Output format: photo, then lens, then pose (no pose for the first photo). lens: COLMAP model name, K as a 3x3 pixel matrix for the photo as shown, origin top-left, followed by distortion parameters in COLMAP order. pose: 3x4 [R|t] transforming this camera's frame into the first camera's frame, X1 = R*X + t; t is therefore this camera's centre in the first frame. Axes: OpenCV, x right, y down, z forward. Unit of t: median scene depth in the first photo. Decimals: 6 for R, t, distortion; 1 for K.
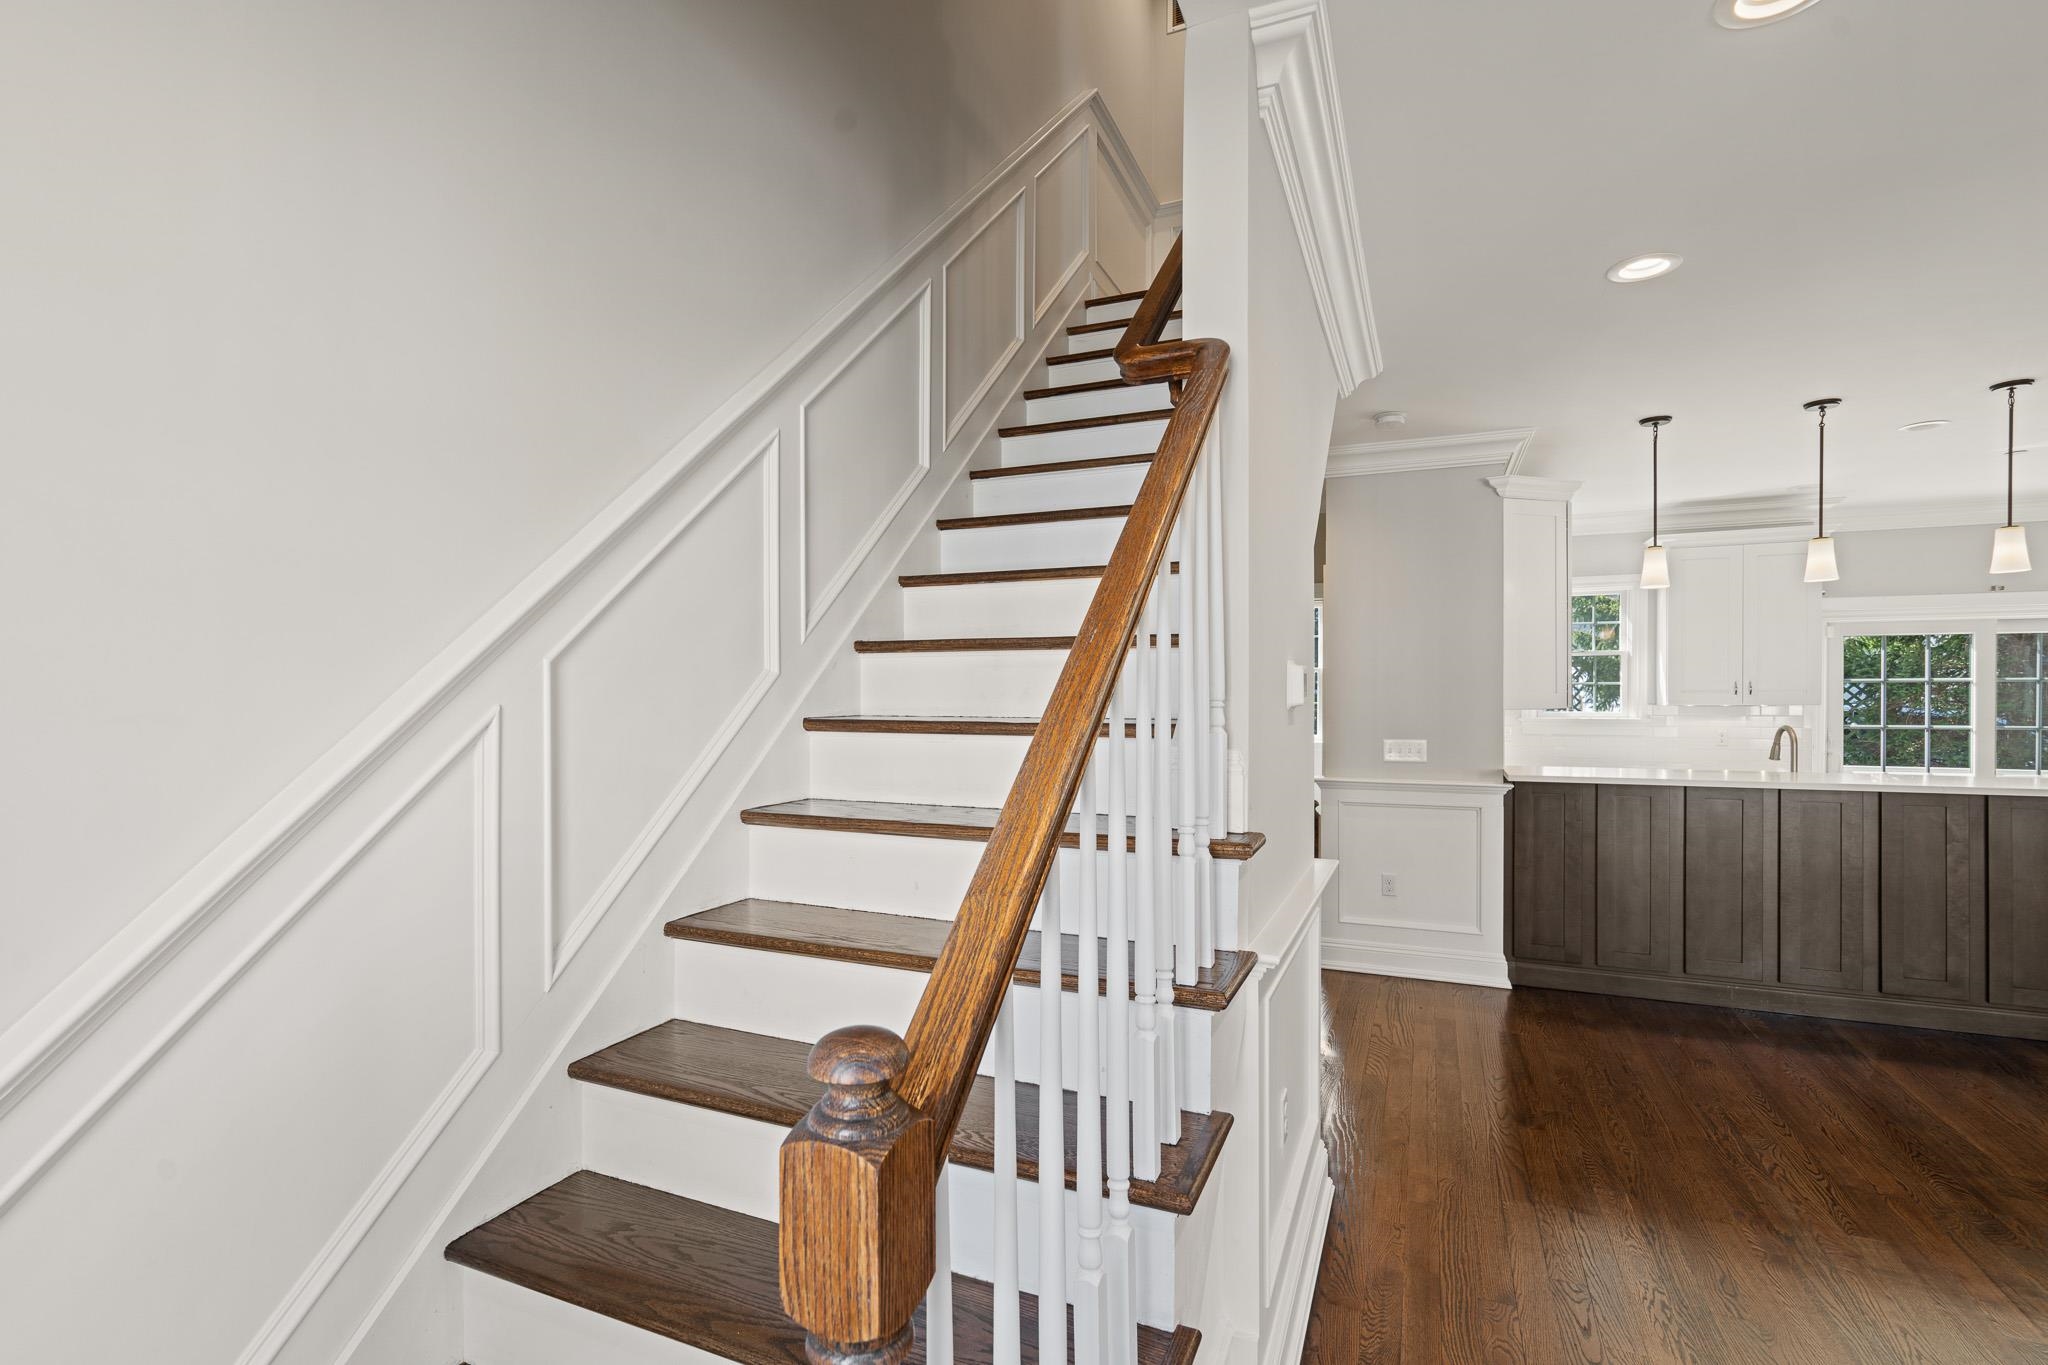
lens RADIAL K [[944.9, 0, 1025.3], [0, 944.9, 687.1], [0, 0, 1]] dist [-0.004461, 0.000812]
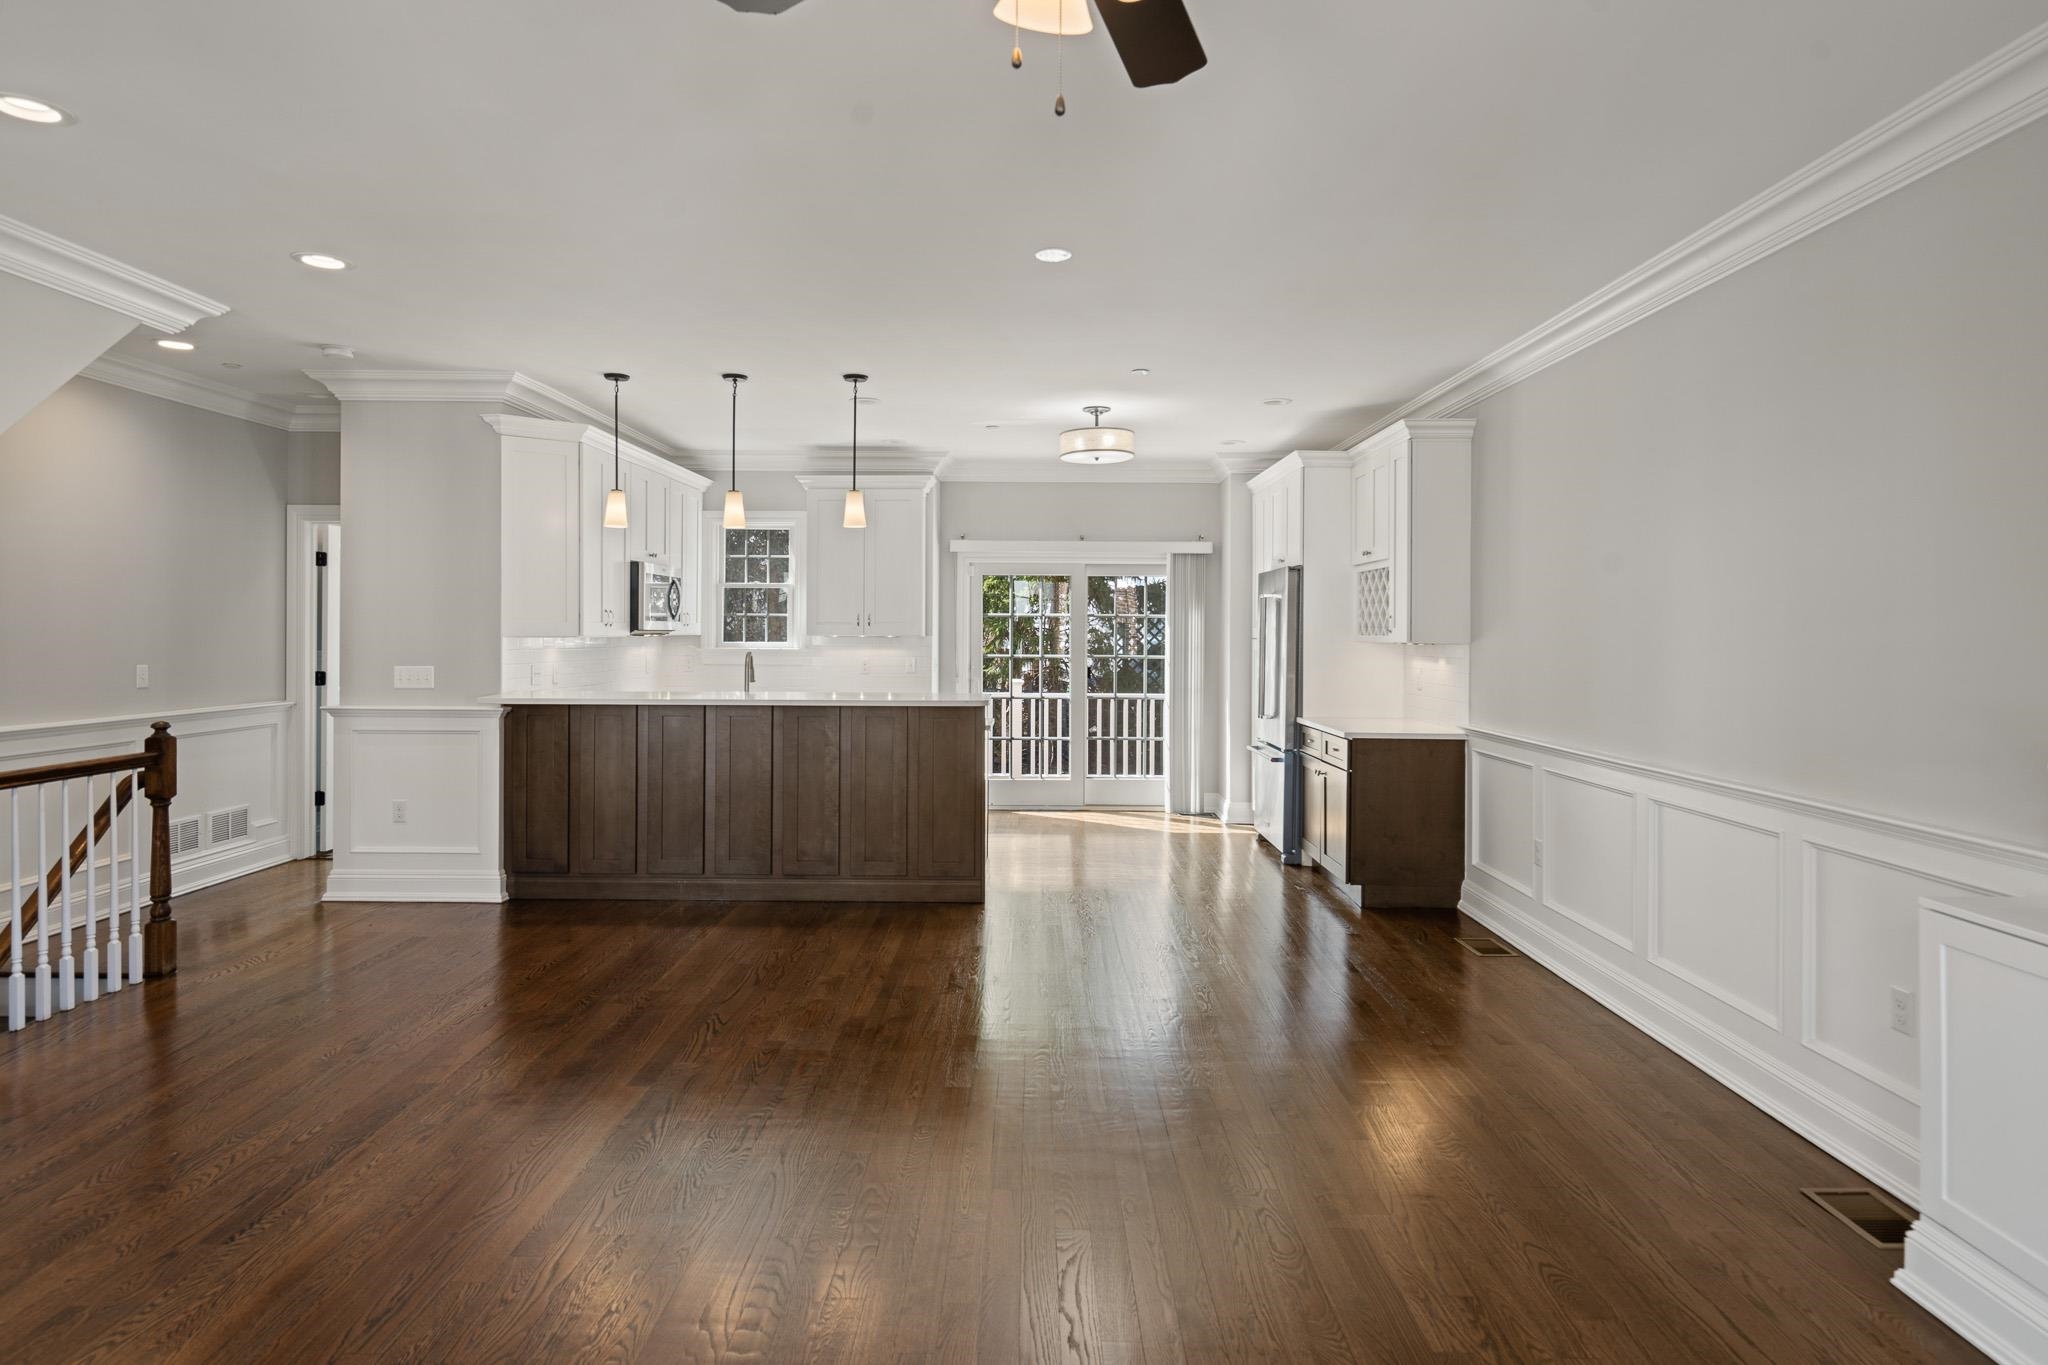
lens RADIAL K [[1157.5, 0, 1025.3], [0, 1157.5, 628.2], [0, 0, 1]] dist [-0.004669, -0.000454]
pose [[0.919354, 0.008821, 0.393333, 0.539673], [-0.012925, 0.999886, 0.007787, -0.003530], [-0.393220, -0.012243, 0.919363, -0.413529]]
